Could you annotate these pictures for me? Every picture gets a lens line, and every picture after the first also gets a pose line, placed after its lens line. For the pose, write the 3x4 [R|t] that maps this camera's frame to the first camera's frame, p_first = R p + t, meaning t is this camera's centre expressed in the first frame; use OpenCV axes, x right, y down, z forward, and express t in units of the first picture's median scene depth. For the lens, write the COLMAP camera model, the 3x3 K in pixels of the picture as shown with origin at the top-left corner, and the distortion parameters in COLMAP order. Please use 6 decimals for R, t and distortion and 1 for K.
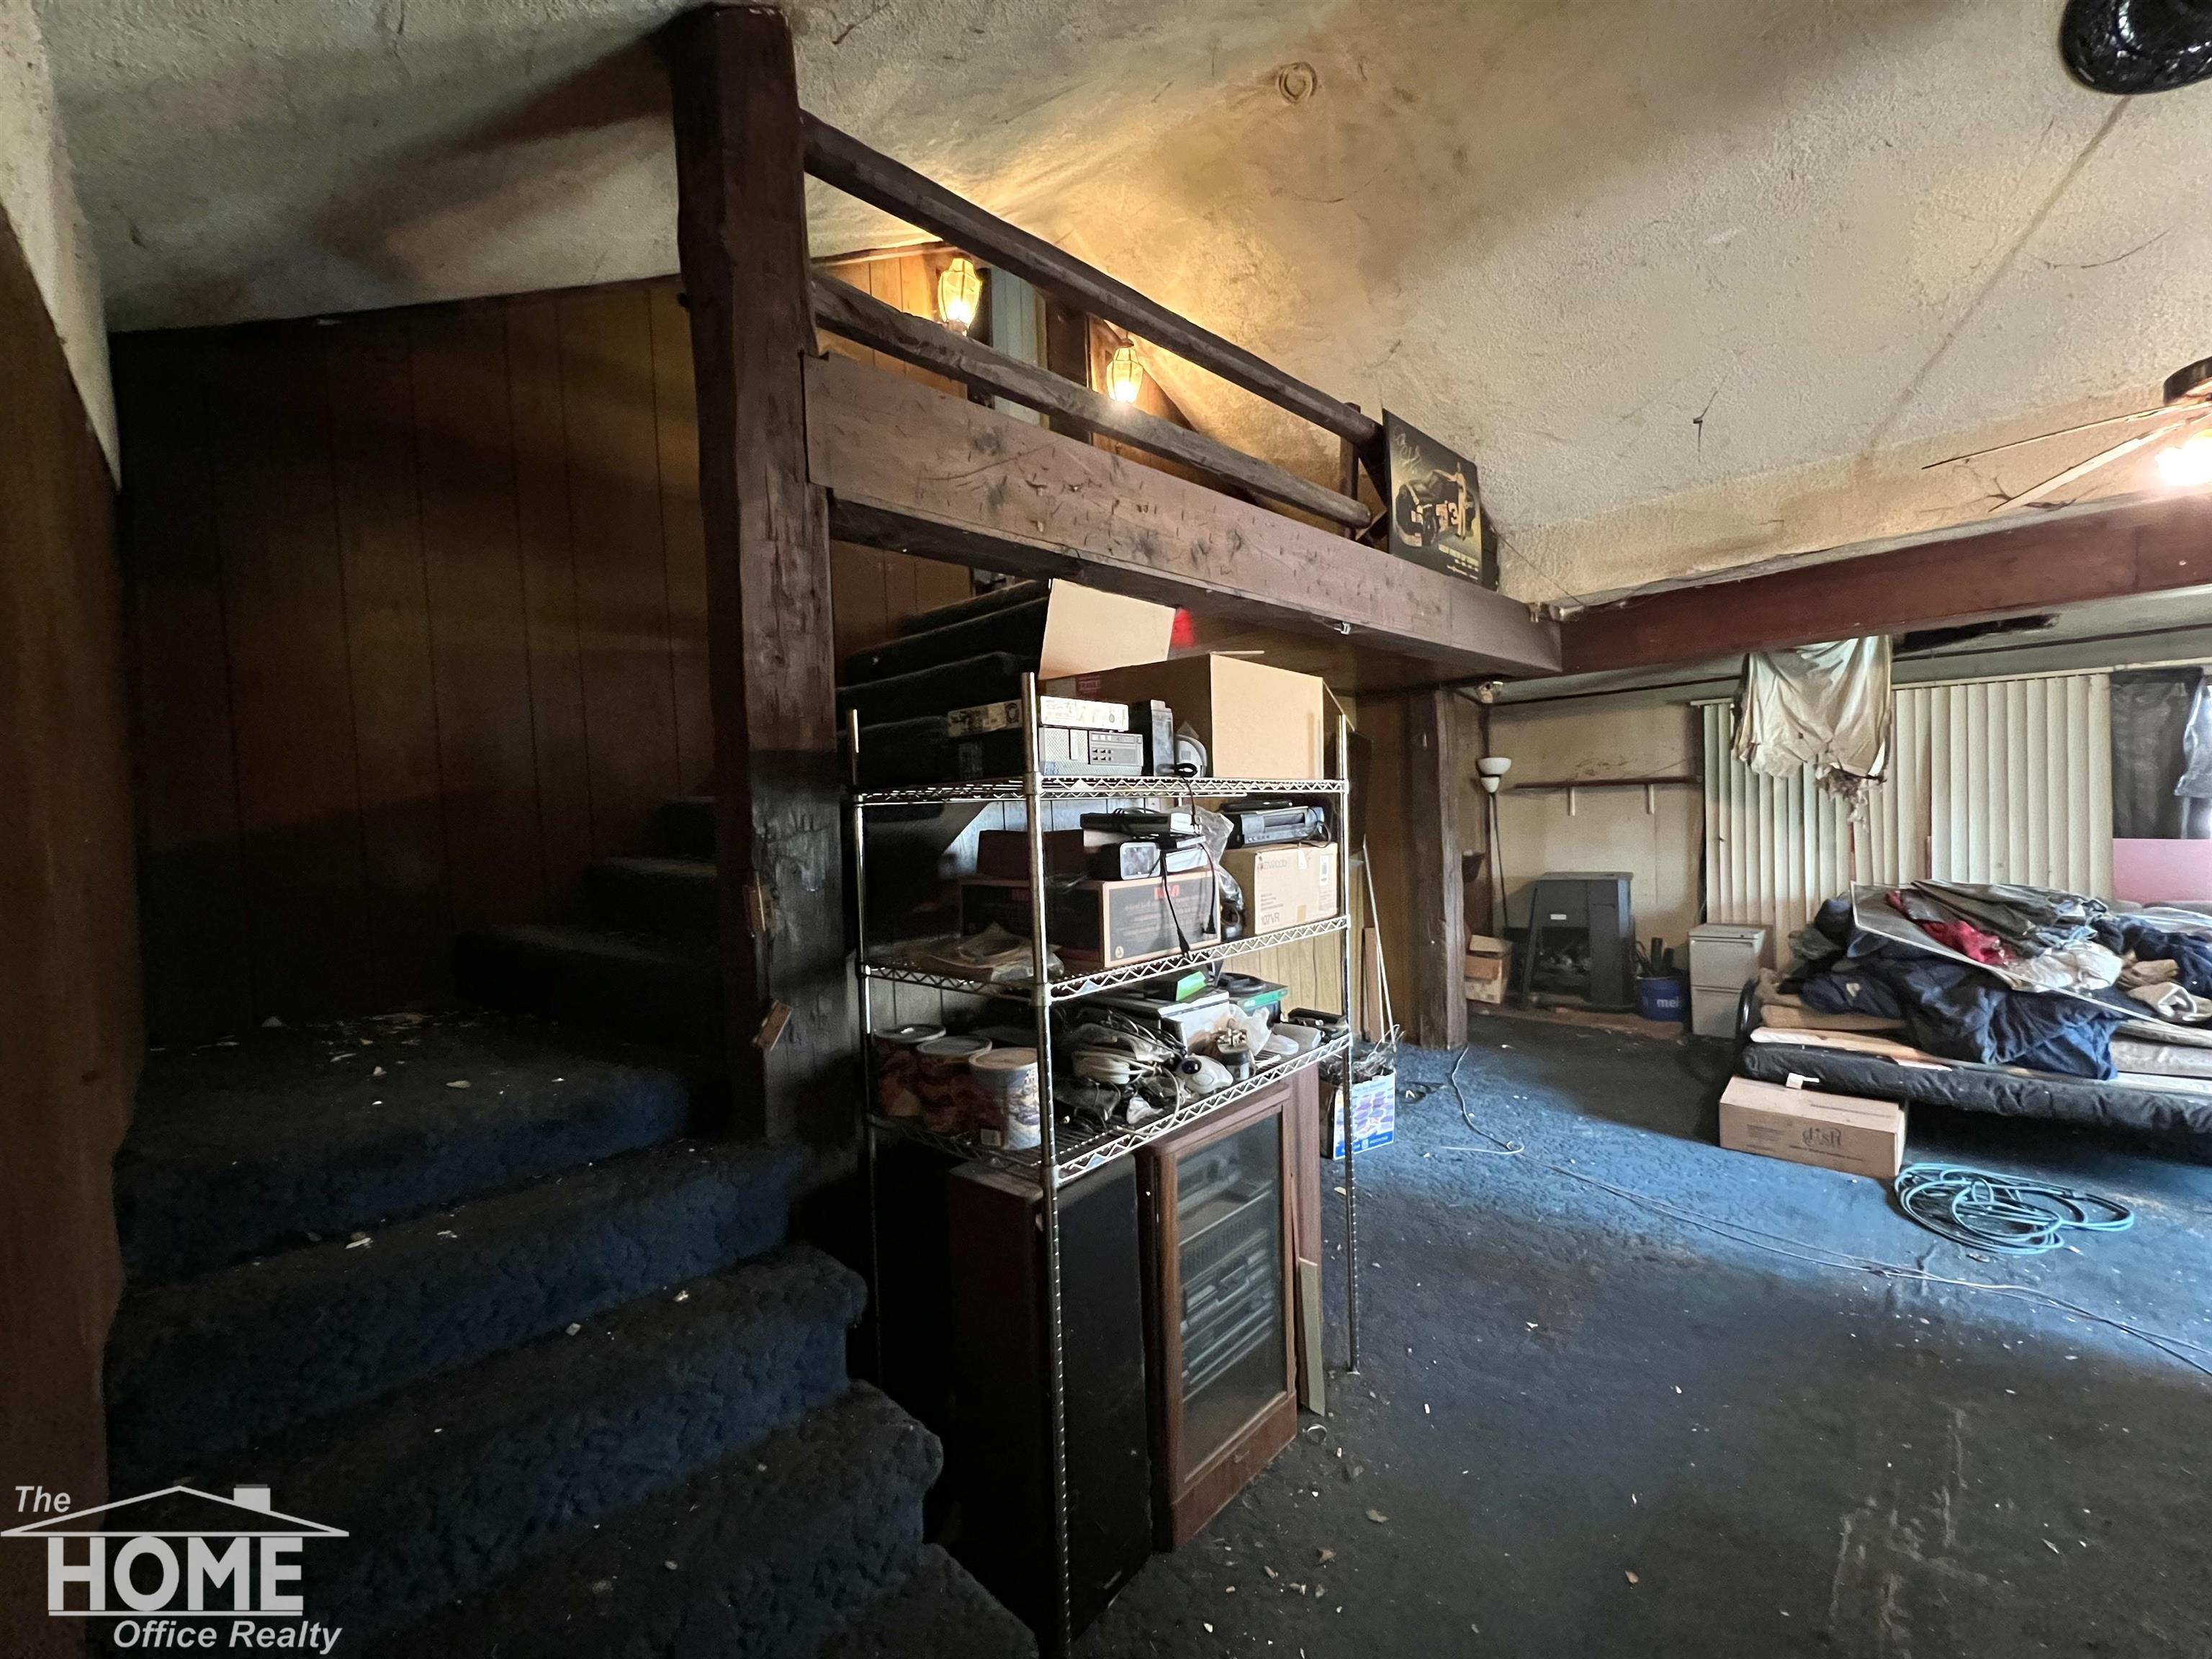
lens RADIAL K [[880.8, 0, 1106.9], [0, 880.8, 834.4], [0, 0, 1]] dist [0.000269, 0.000106]
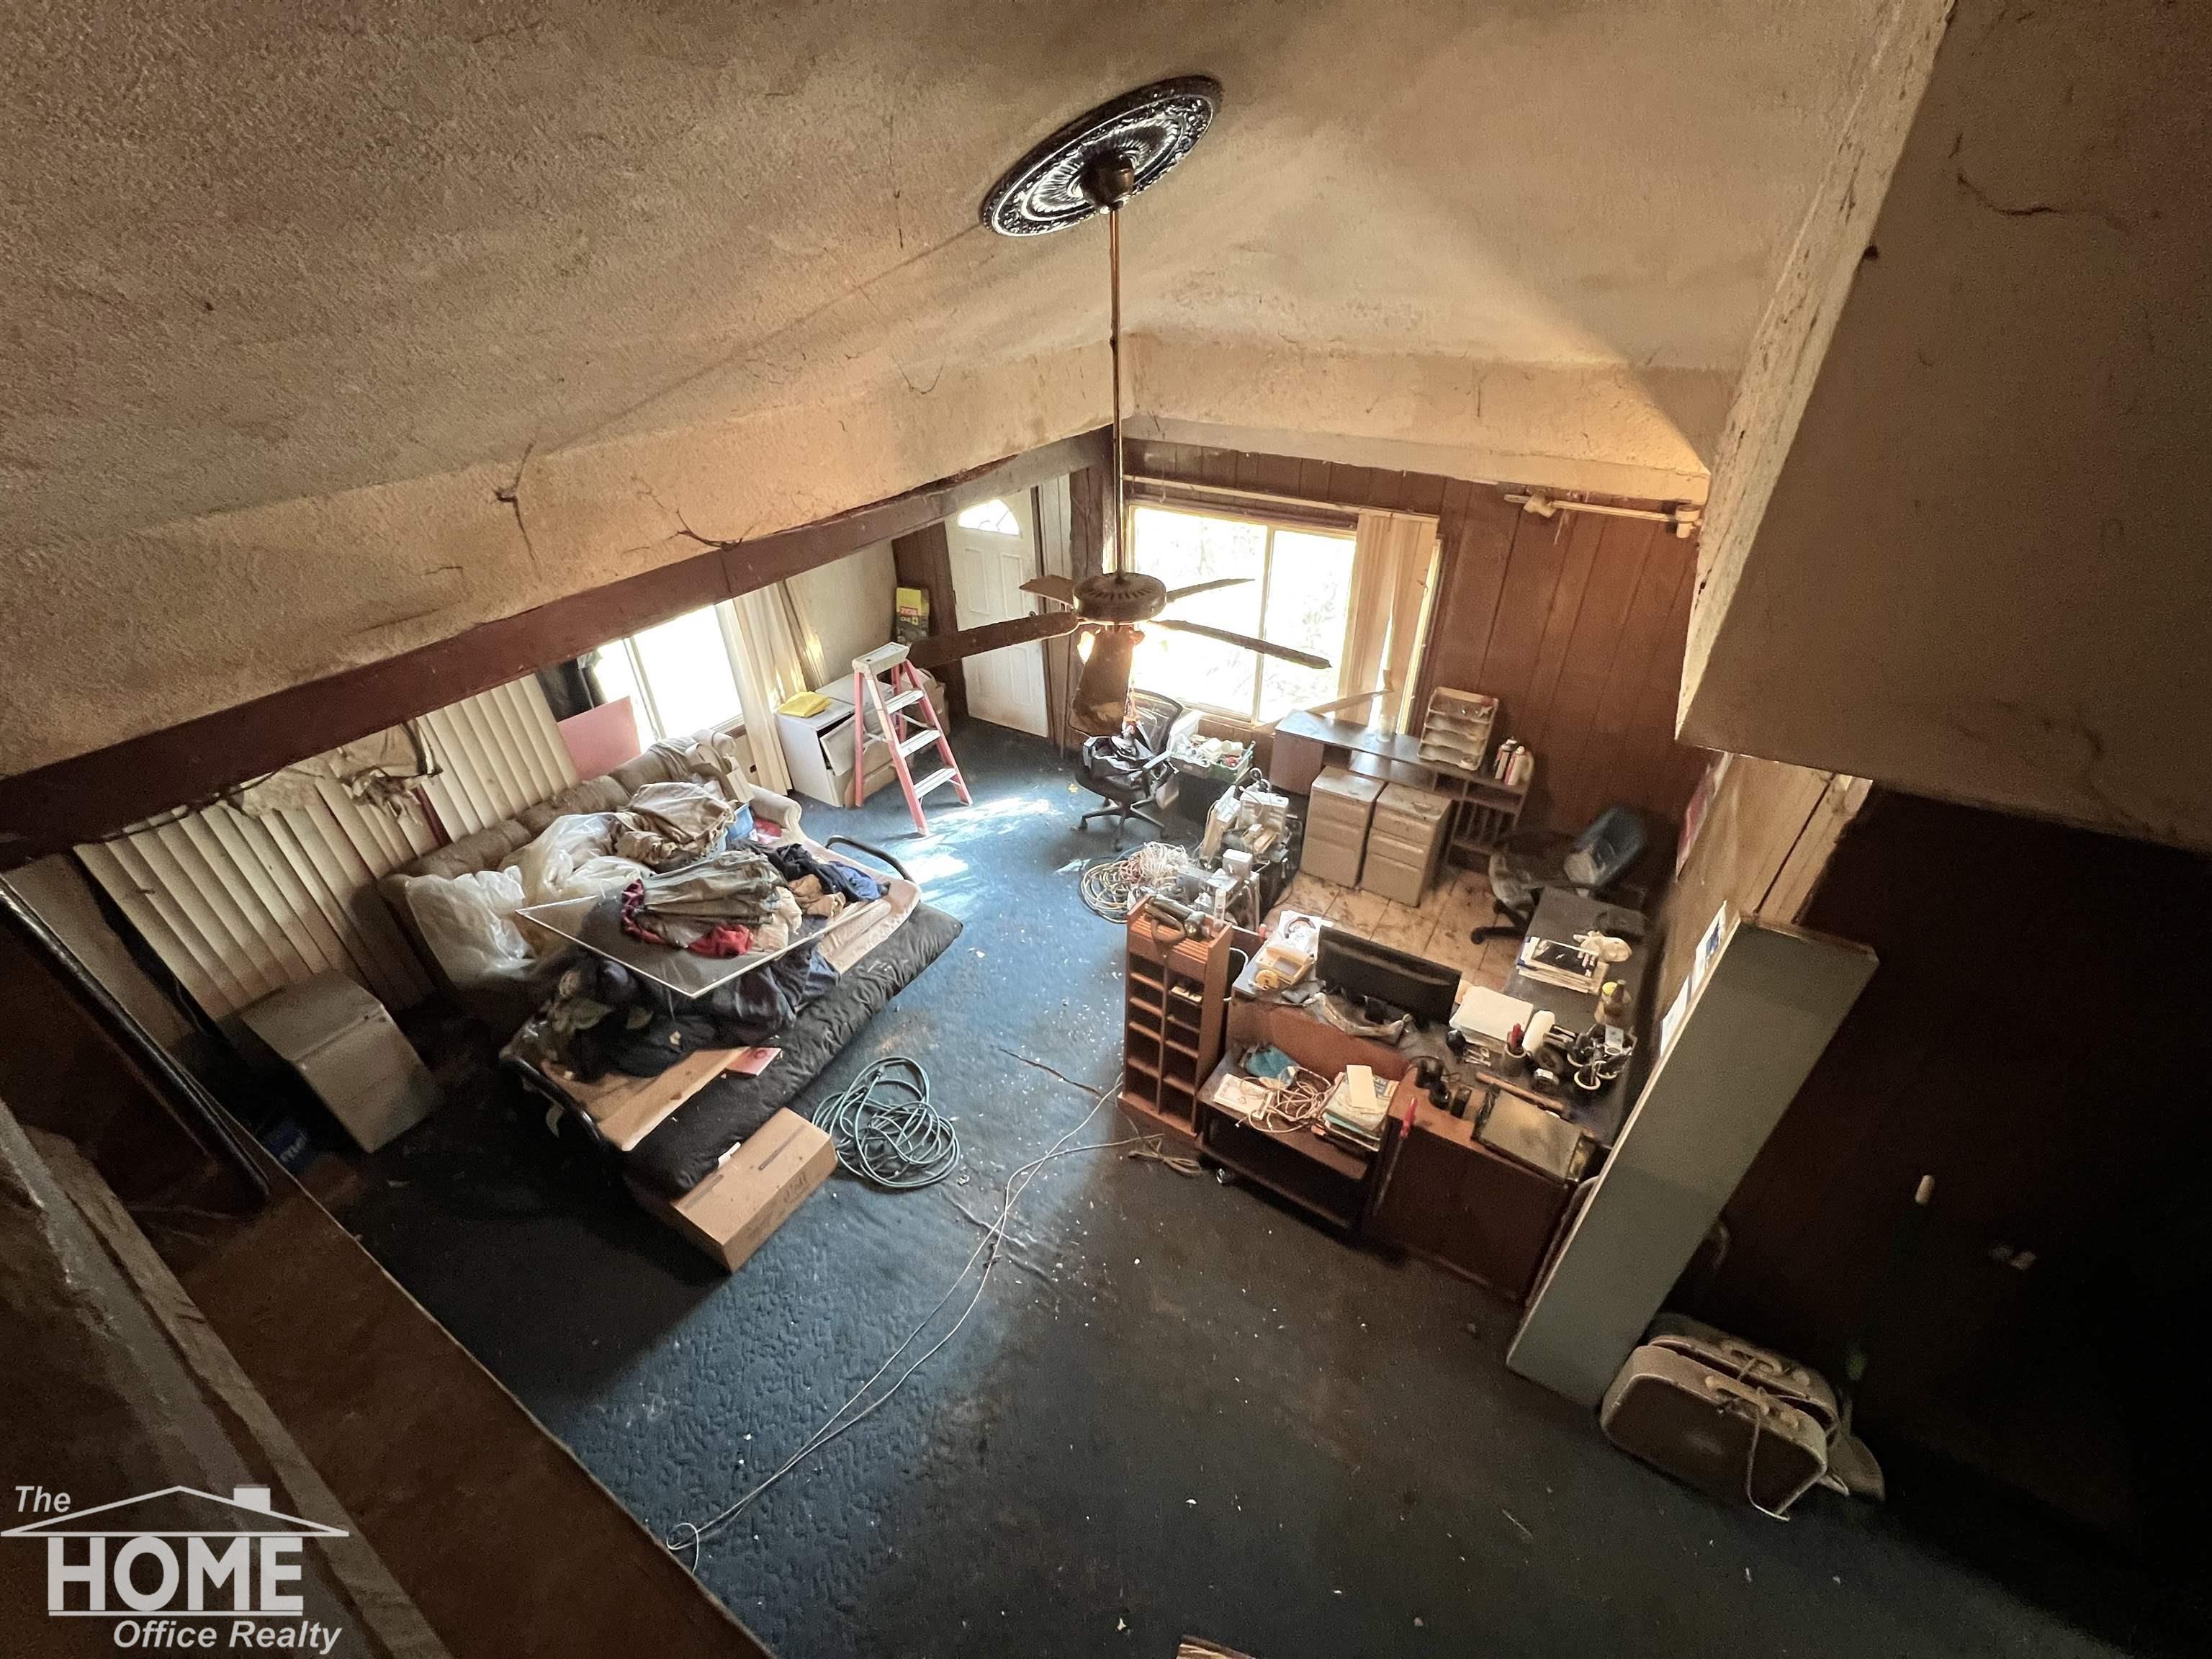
lens RADIAL K [[880.8, 0, 1106.9], [0, 880.8, 834.4], [0, 0, 1]] dist [0.000269, 0.000106]
pose [[-0.240710, -0.510755, 0.825341, 0.087972], [0.046583, 0.843284, 0.535445, -0.530993], [-0.969479, 0.167334, -0.179195, 0.758392]]
